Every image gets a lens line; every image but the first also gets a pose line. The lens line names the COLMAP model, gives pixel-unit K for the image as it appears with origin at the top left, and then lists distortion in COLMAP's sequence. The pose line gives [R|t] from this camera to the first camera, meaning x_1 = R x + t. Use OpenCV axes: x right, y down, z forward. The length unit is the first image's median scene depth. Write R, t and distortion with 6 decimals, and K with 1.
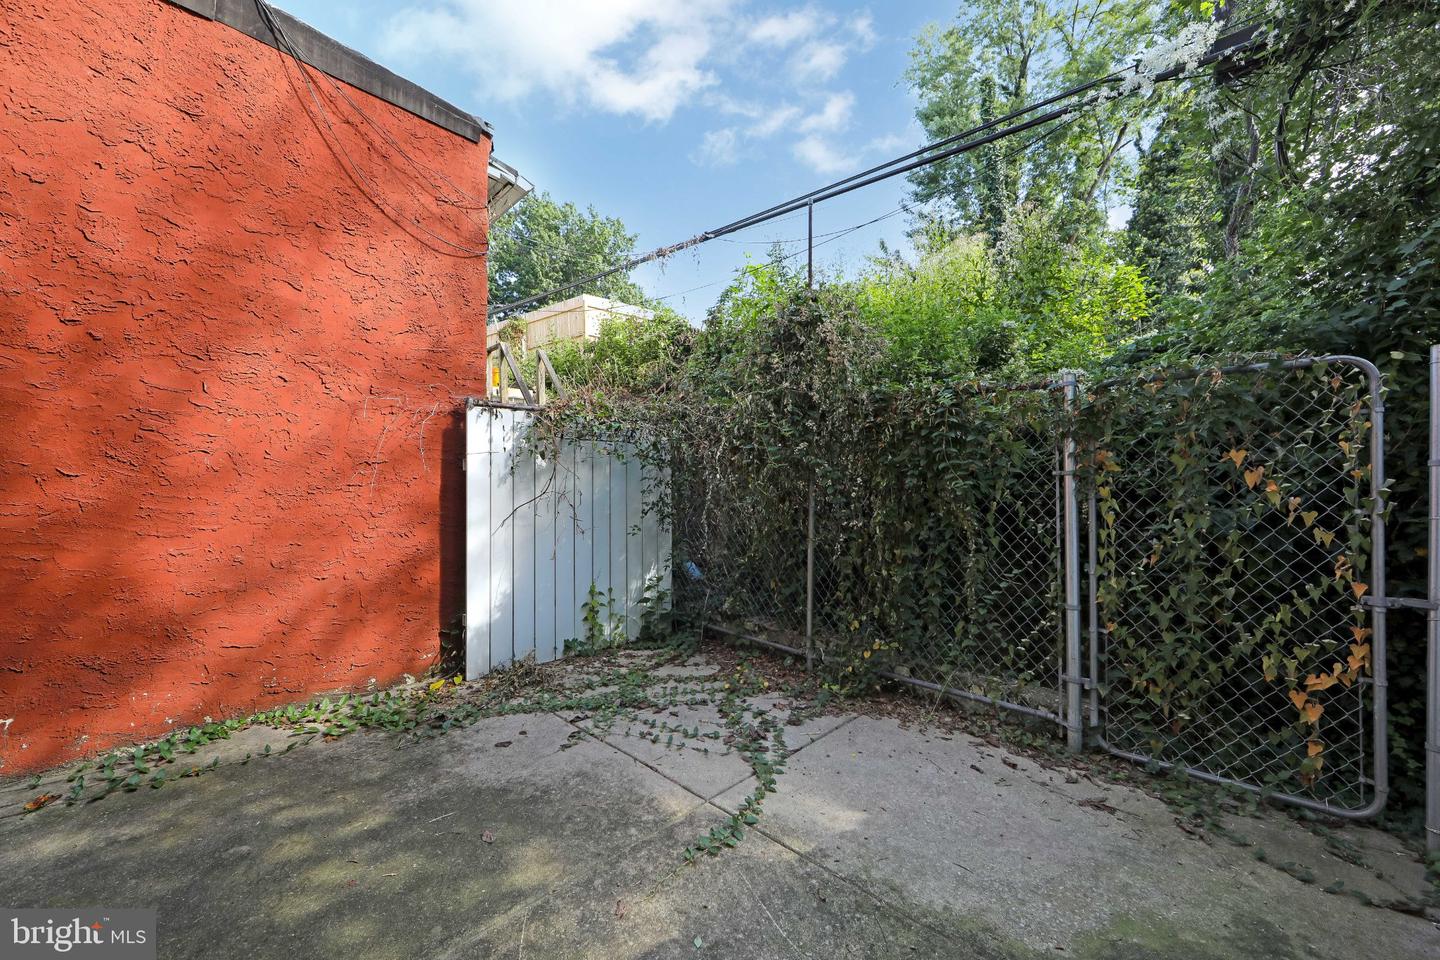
lens RADIAL K [[577.0, 0, 716.3], [0, 577.0, 474.6], [0, 0, 1]] dist [0.001302, -0.000699]
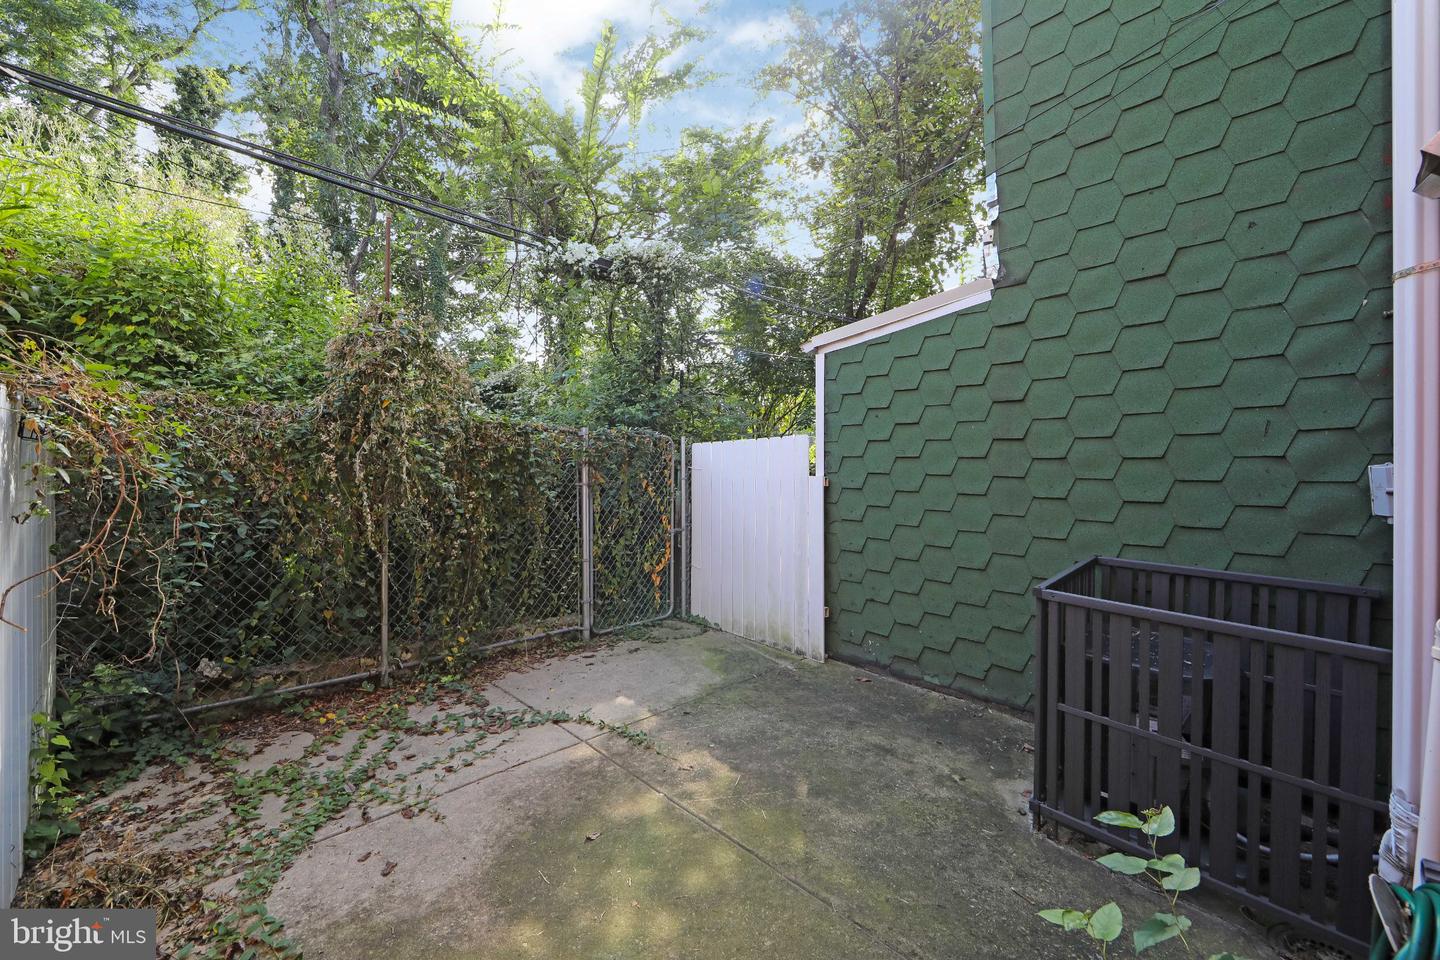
lens RADIAL K [[577.0, 0, 716.2], [0, 577.0, 475.5], [0, 0, 1]] dist [0.001302, -0.000699]
pose [[0.020939, -0.019485, 0.999591, -1.053613], [-0.008849, 0.999767, 0.019674, -0.063096], [-0.999742, -0.009257, 0.020762, 0.531659]]
